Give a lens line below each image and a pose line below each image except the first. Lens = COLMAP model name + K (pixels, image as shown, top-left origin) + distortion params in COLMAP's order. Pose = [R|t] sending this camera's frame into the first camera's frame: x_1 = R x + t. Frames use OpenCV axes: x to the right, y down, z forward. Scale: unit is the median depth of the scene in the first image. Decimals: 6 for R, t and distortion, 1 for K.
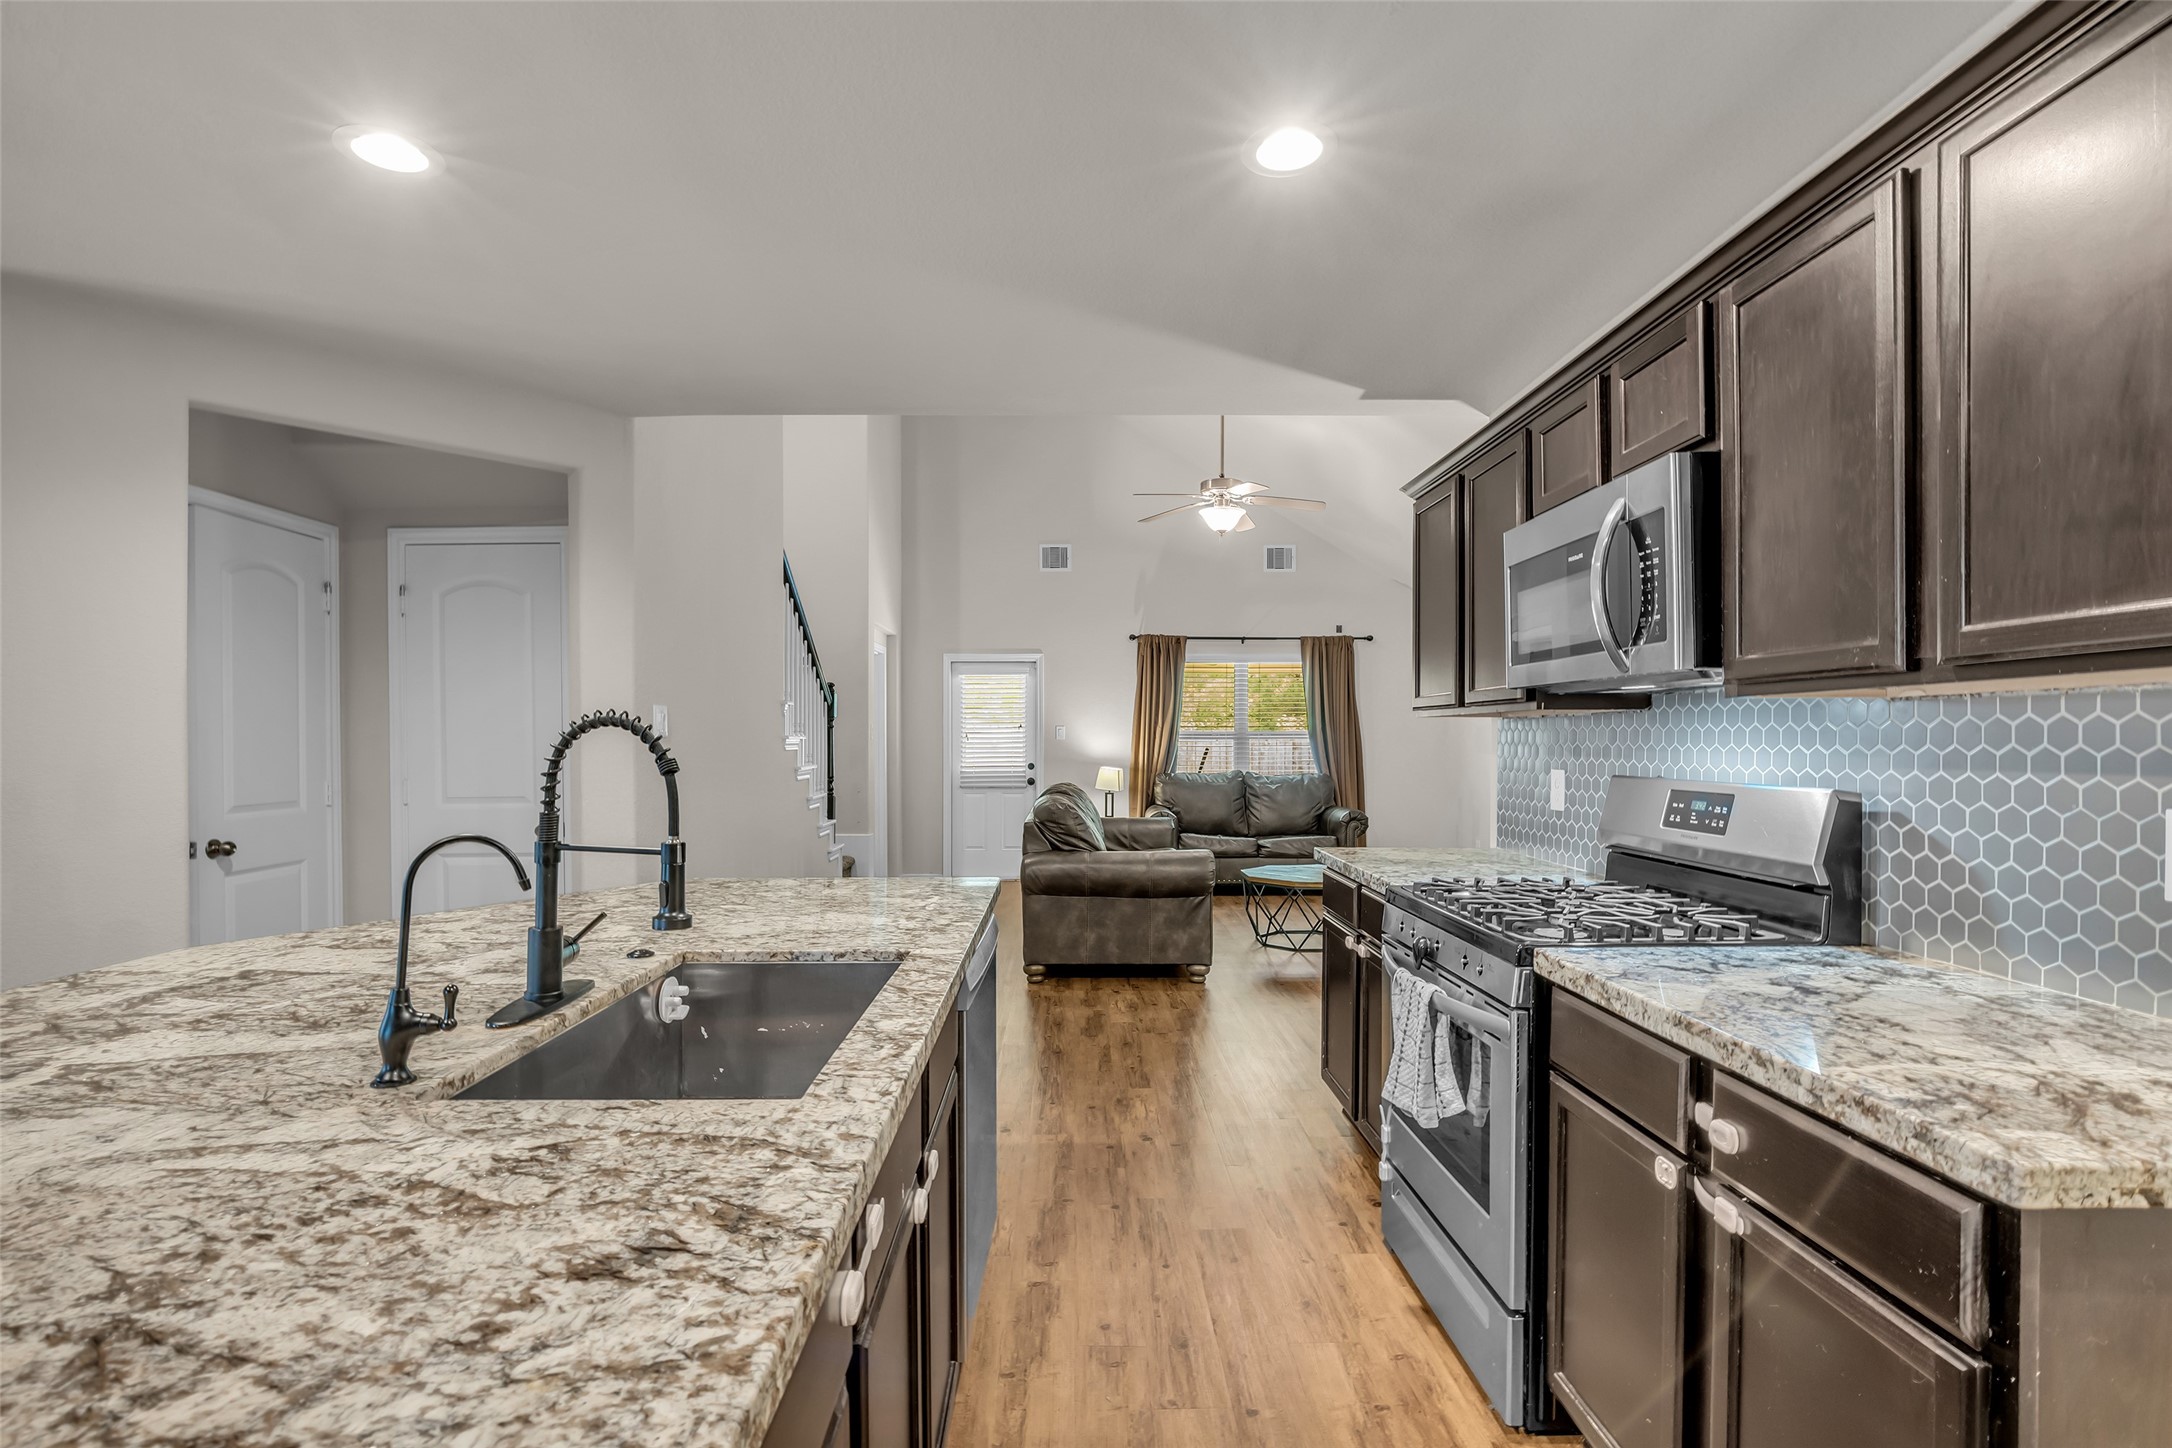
lens RADIAL K [[1027.4, 0, 1093.9], [0, 1027.4, 738.8], [0, 0, 1]] dist [-0.010893, 0.004933]
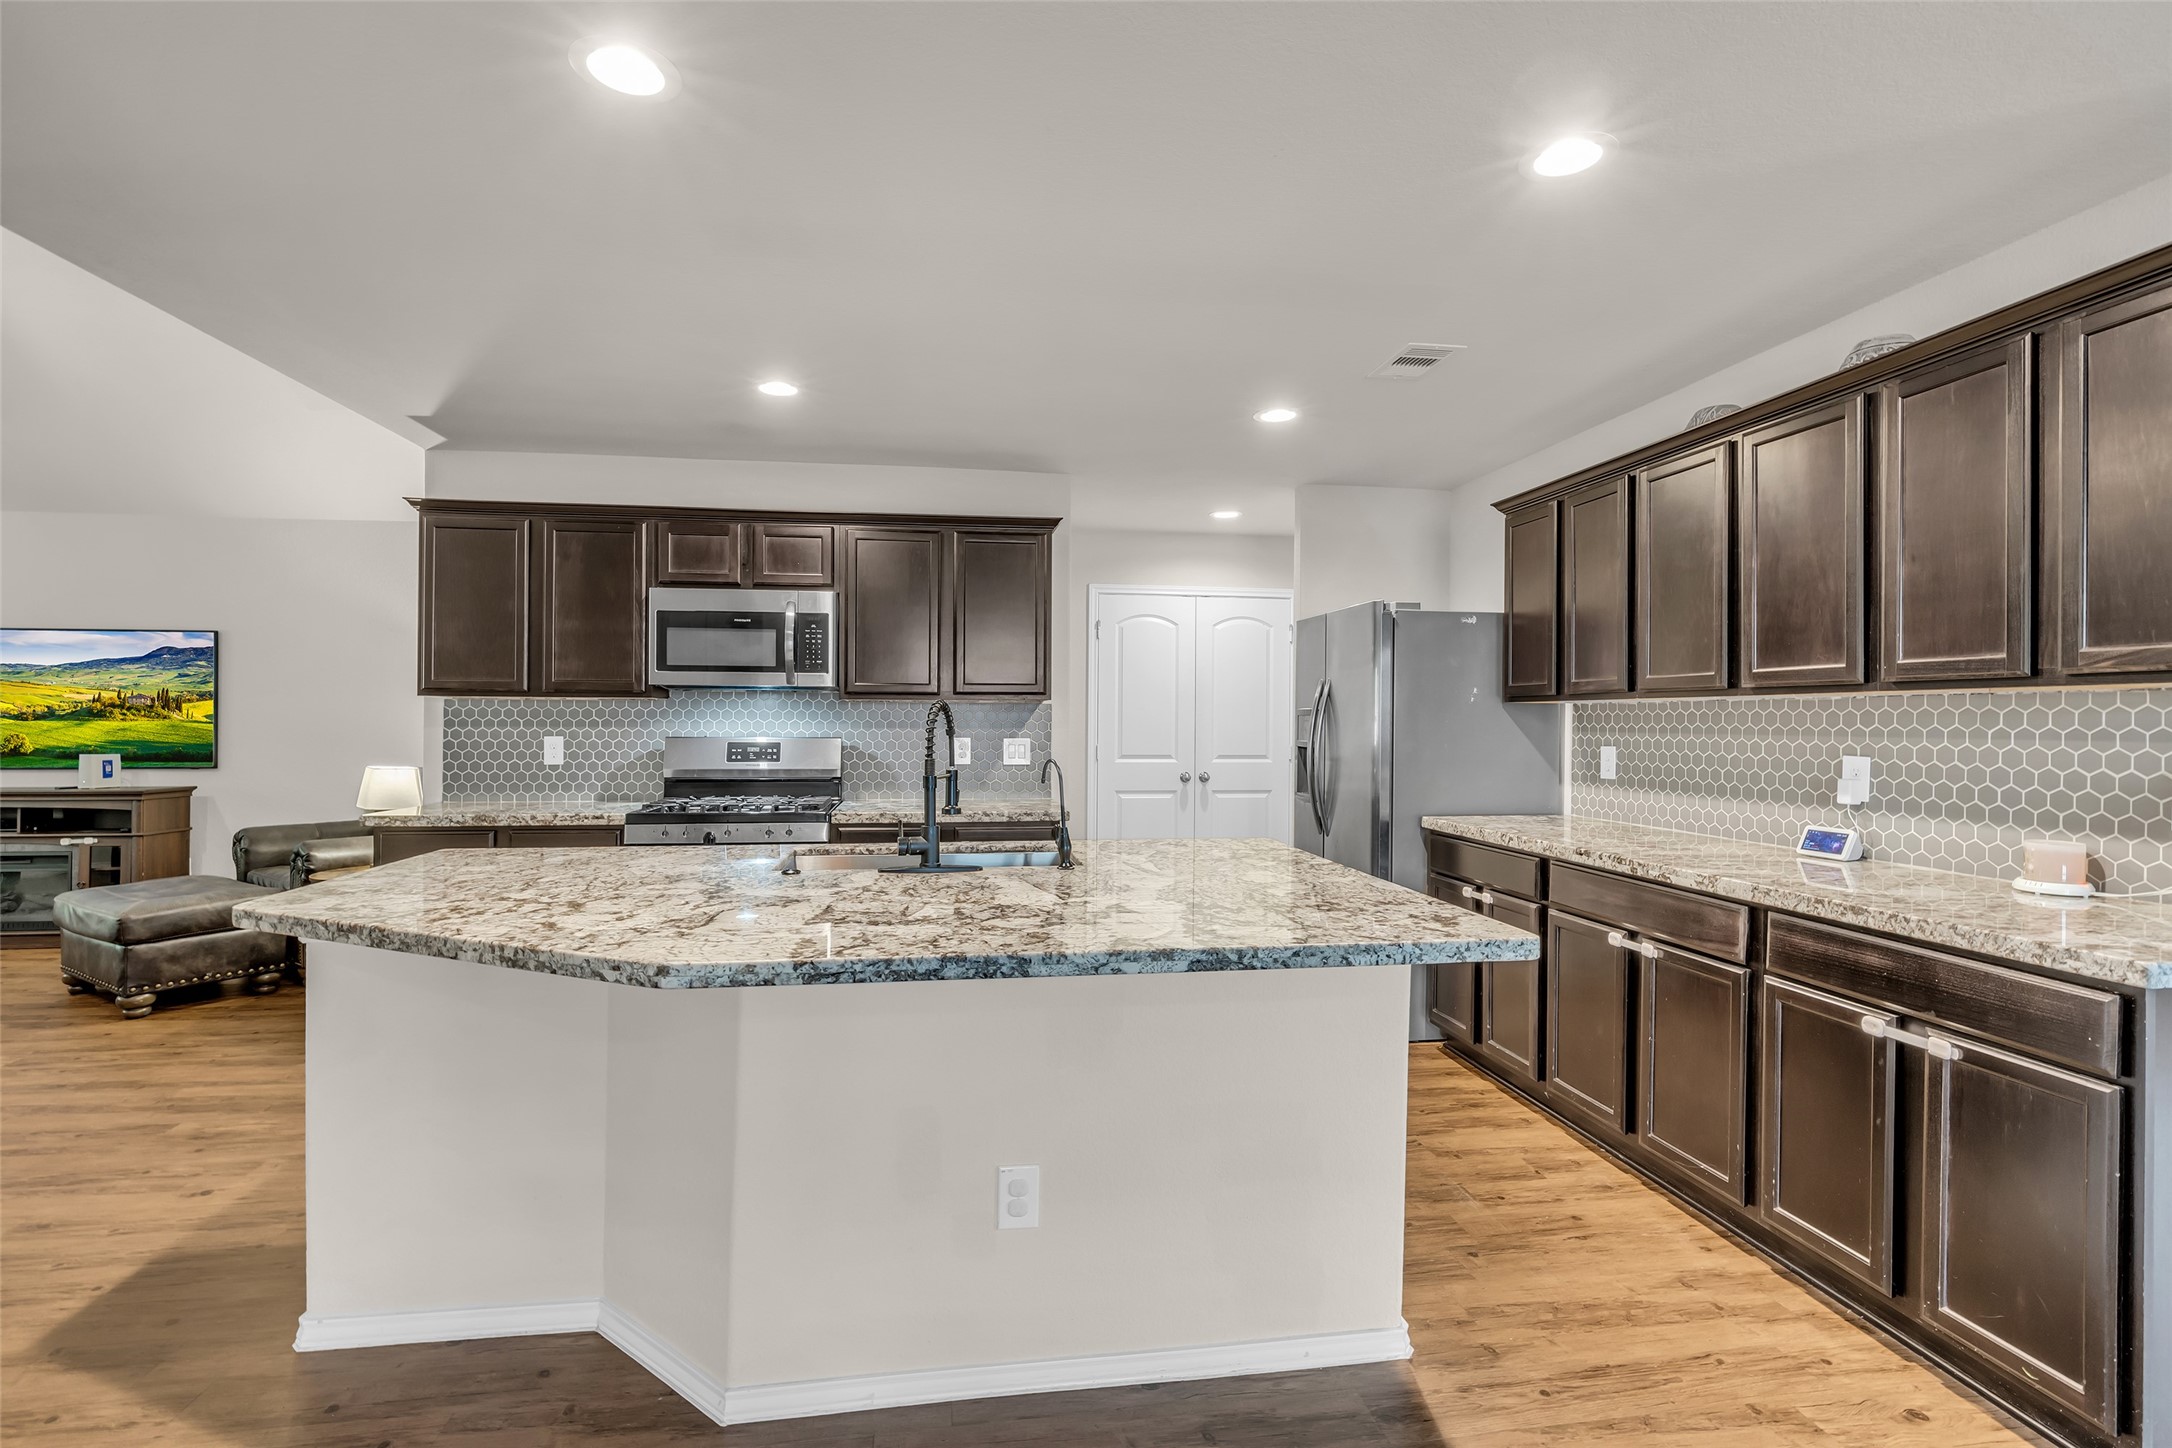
lens RADIAL K [[999.0, 0, 1079.7], [0, 999.0, 727.5], [0, 0, 1]] dist [-0.019530, 0.002657]
pose [[-0.125959, -0.010005, 0.991985, -1.386685], [-0.006106, 0.999938, 0.009310, 0.000060], [-0.992017, -0.004885, -0.126012, 0.595235]]
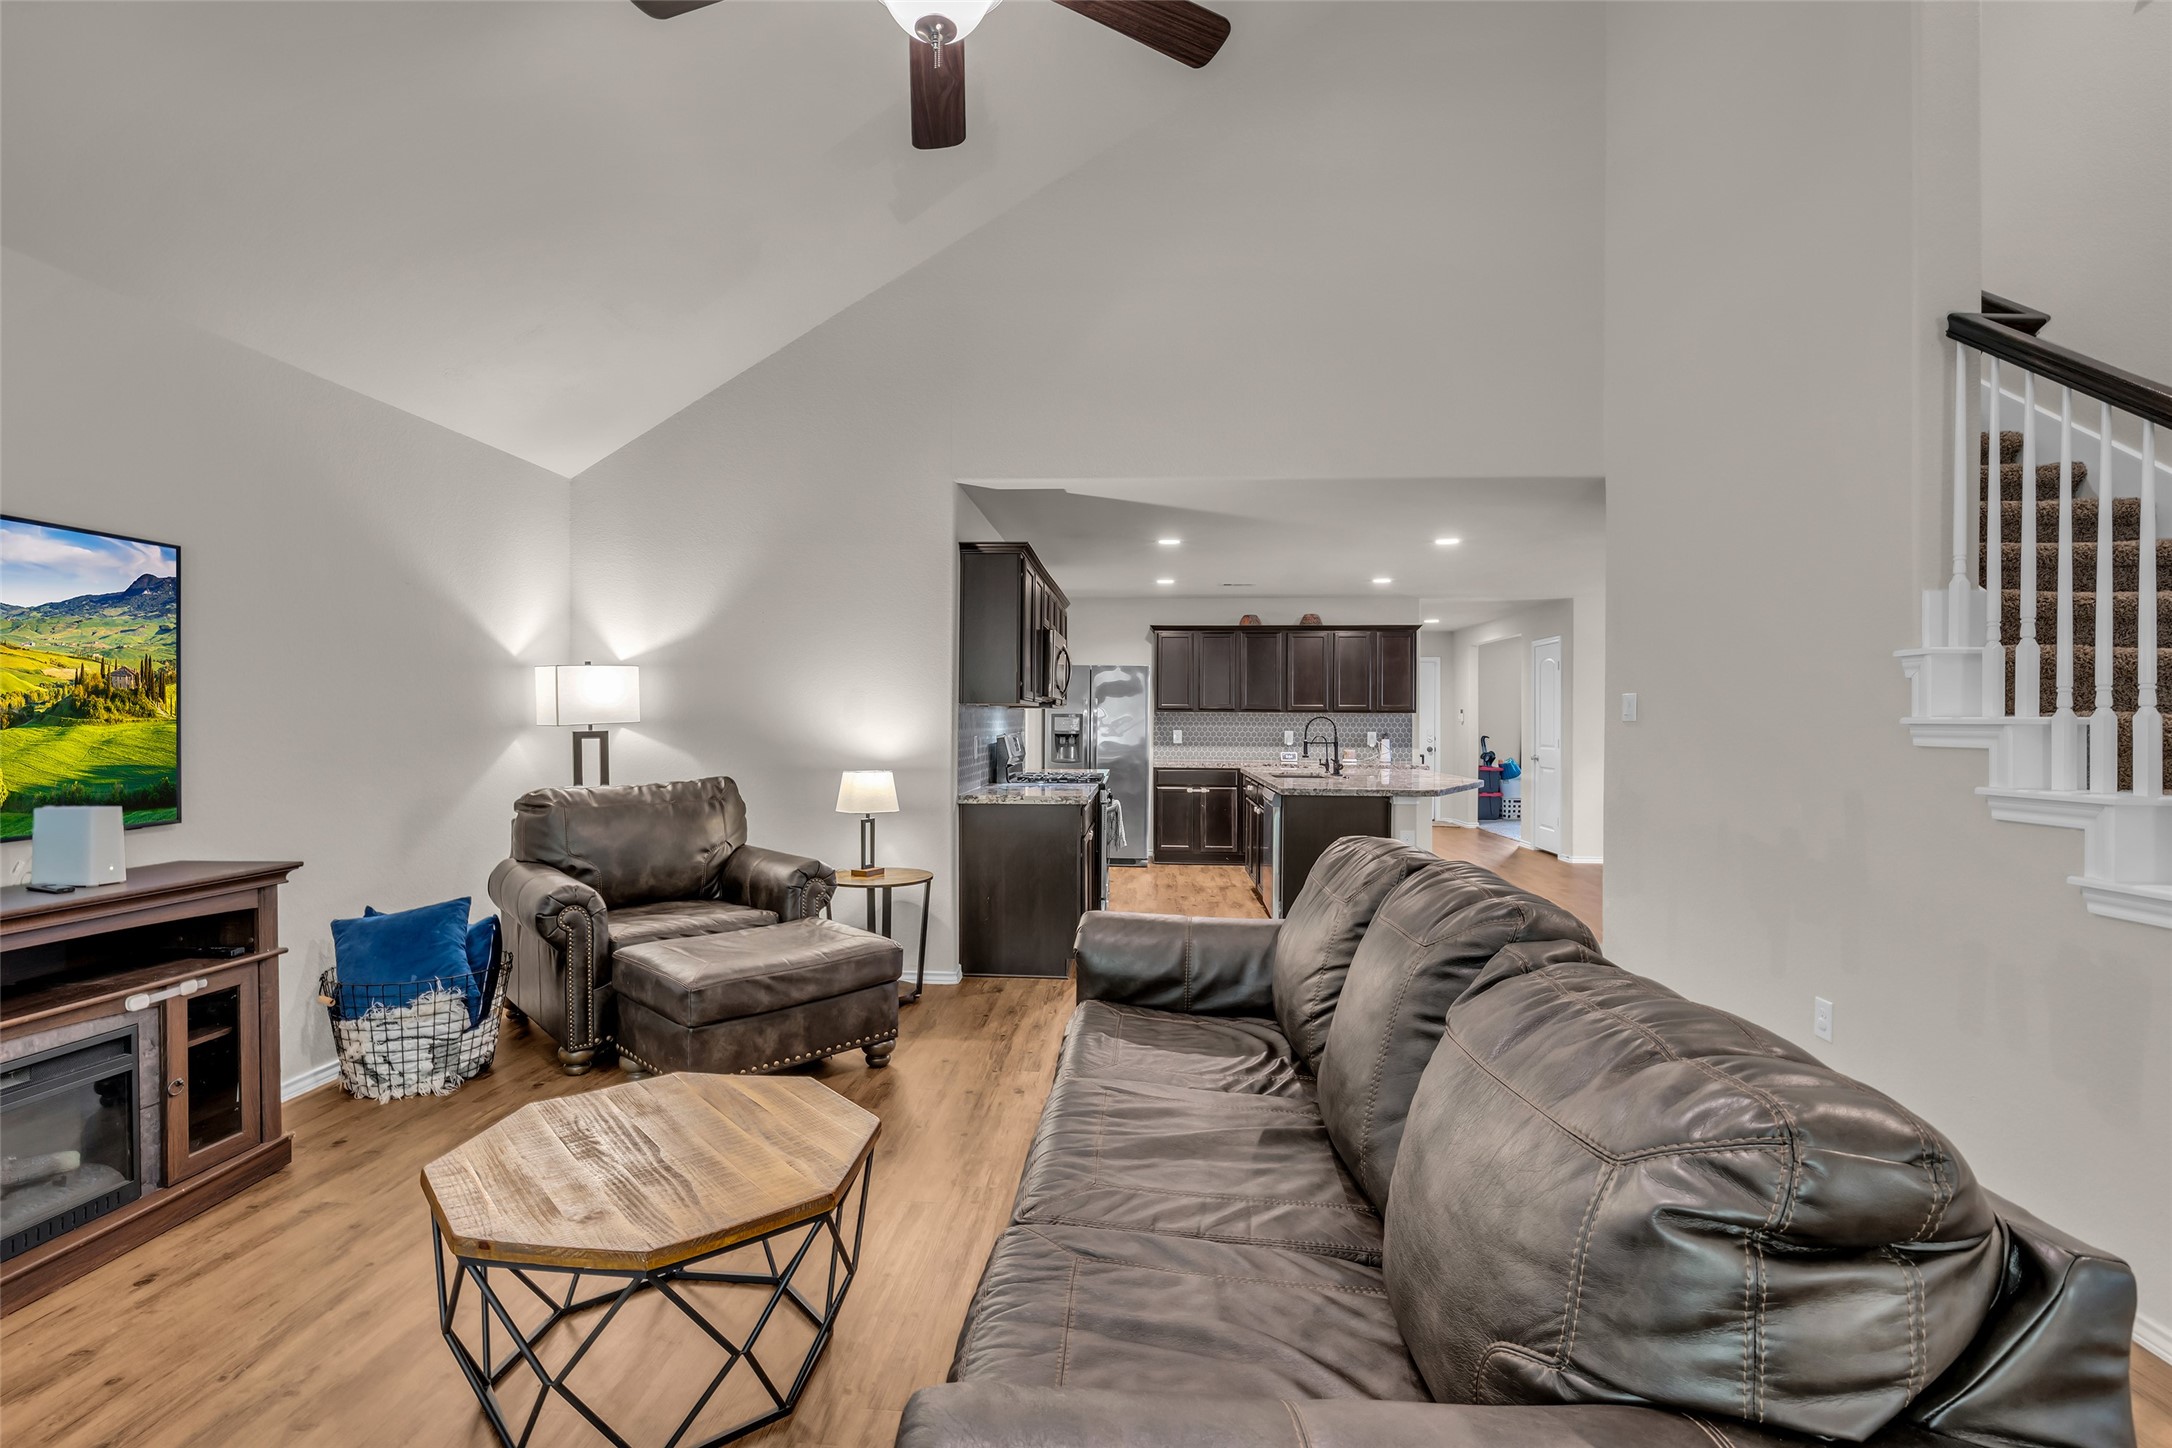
lens RADIAL K [[999.0, 0, 1085.7], [0, 999.0, 714.3], [0, 0, 1]] dist [-0.019530, 0.002657]
pose [[-0.997078, -0.009580, 0.075792, 0.189400], [-0.009986, 0.999938, -0.004976, 0.001973], [-0.075740, -0.005718, -0.997111, 3.618167]]
